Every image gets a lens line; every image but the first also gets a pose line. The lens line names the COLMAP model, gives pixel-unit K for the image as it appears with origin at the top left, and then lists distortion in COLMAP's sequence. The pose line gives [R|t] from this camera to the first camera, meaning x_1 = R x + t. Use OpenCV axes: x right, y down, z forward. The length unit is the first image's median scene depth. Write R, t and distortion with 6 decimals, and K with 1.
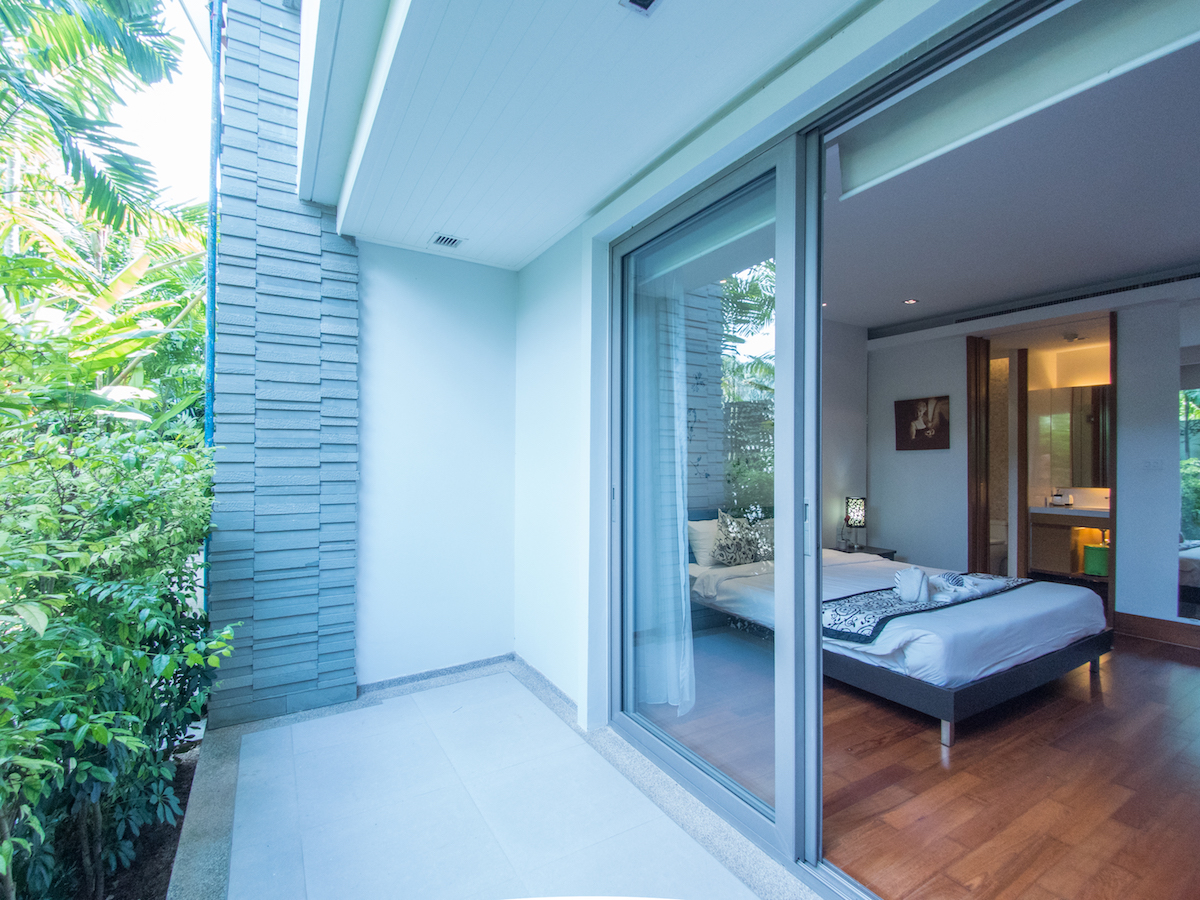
lens RADIAL K [[551.2, 0, 596.5], [0, 551.2, 457.4], [0, 0, 1]] dist [0.003094, 0.000000]
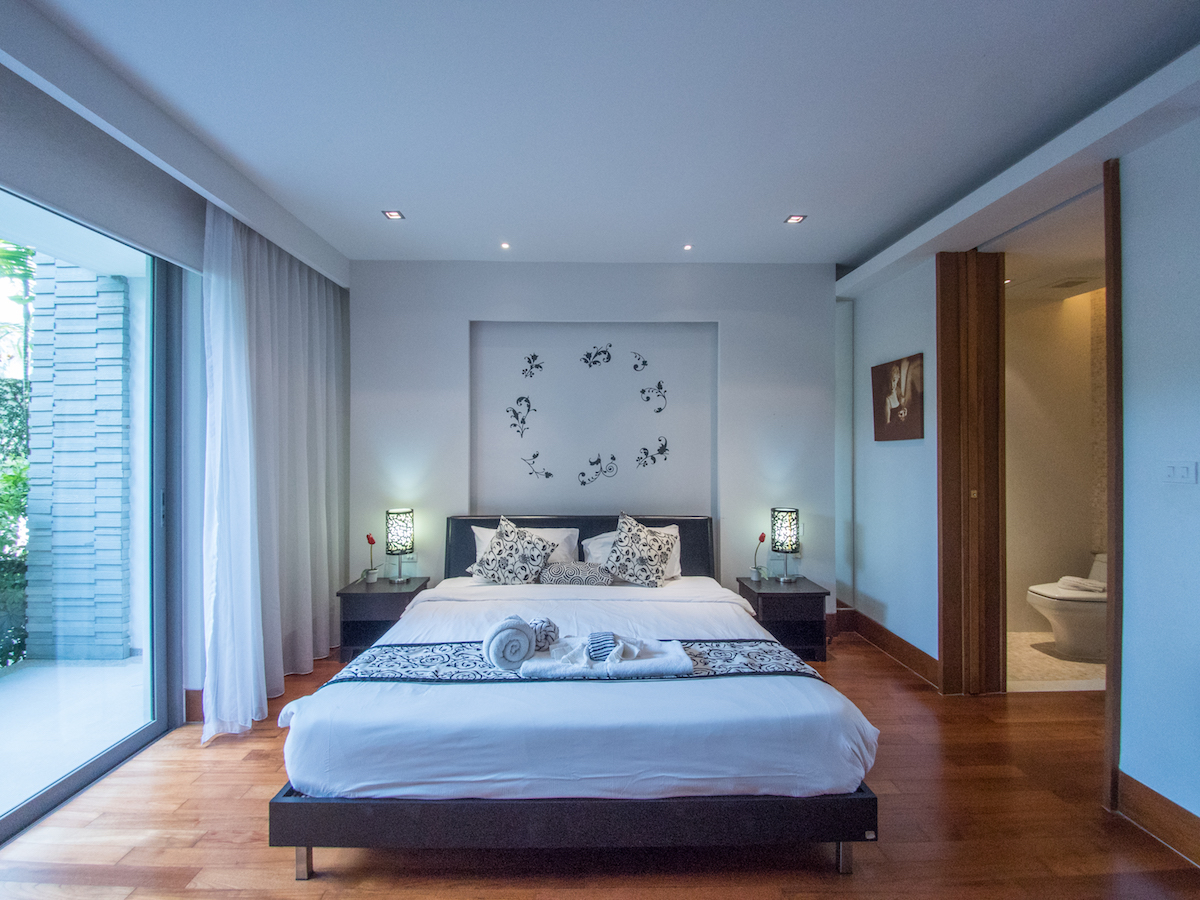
lens RADIAL K [[544.2, 0, 598.5], [0, 544.2, 442.0], [0, 0, 1]] dist [0.000418, -0.010039]
pose [[0.870063, -0.008794, -0.492861, 1.076082], [0.009121, 0.999957, -0.001740, -0.024699], [0.492855, -0.002981, 0.870106, 0.496580]]
